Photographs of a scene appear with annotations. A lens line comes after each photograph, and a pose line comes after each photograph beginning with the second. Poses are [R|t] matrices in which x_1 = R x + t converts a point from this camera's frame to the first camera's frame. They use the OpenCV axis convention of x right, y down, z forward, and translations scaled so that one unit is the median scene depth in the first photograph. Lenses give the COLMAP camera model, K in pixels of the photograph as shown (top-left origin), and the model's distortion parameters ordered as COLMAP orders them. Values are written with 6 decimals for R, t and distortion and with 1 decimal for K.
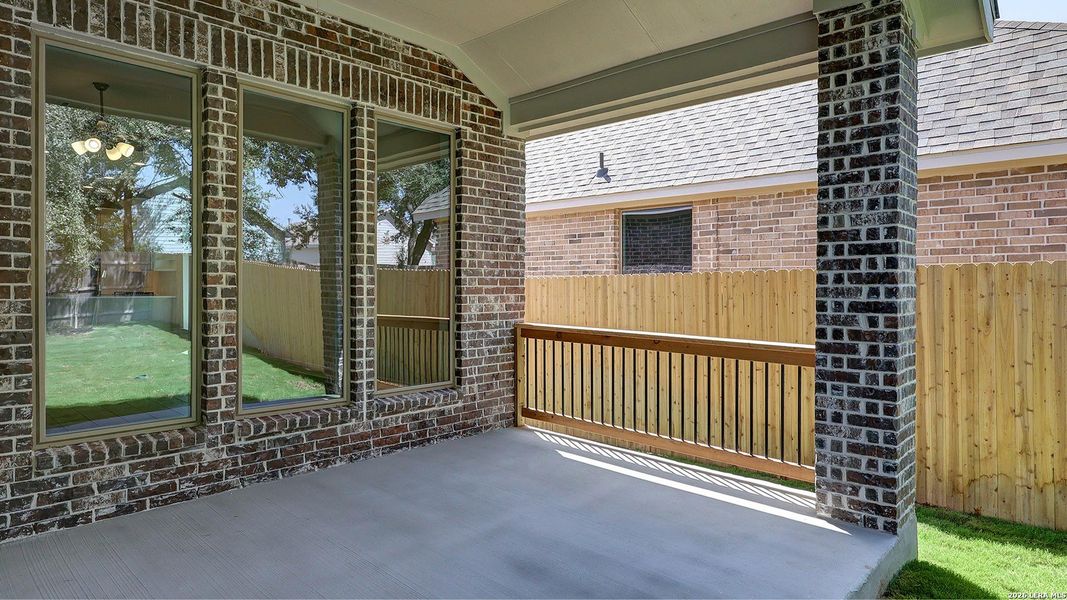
lens RADIAL K [[620.9, 0, 531.6], [0, 620.9, 286.5], [0, 0, 1]] dist [0.002106, 0.000498]
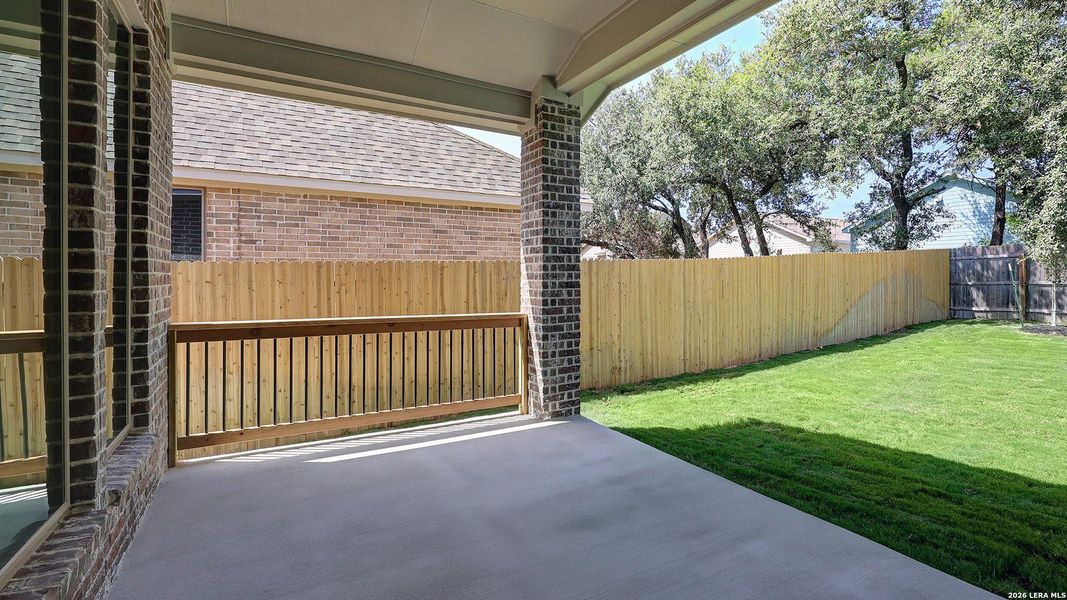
lens RADIAL K [[482.0, 0, 533.5], [0, 482.0, 274.4], [0, 0, 1]] dist [-0.000422, 0.000080]
pose [[0.283810, 0.000055, 0.958881, -0.709058], [0.006268, 0.999979, -0.001912, 0.006476], [-0.958860, 0.006553, 0.283803, 0.689237]]
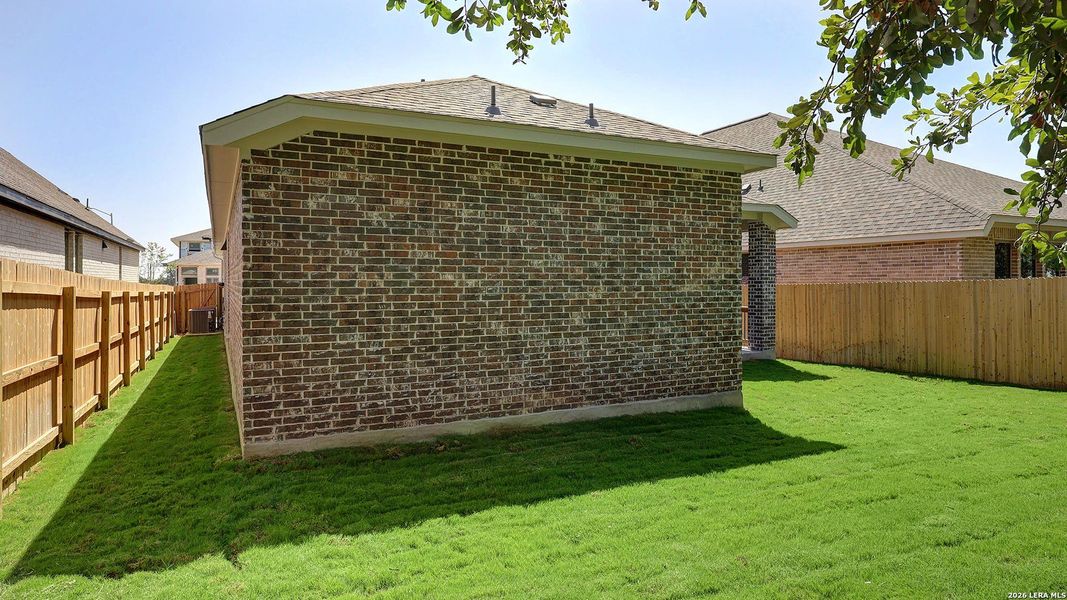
lens RADIAL K [[620.9, 0, 531.6], [0, 620.9, 286.5], [0, 0, 1]] dist [0.002106, 0.000498]
pose [[0.945032, -0.005535, -0.326931, 0.447642], [0.006942, 0.999971, 0.003136, -0.054354], [0.326904, -0.005233, 0.945043, -3.171871]]
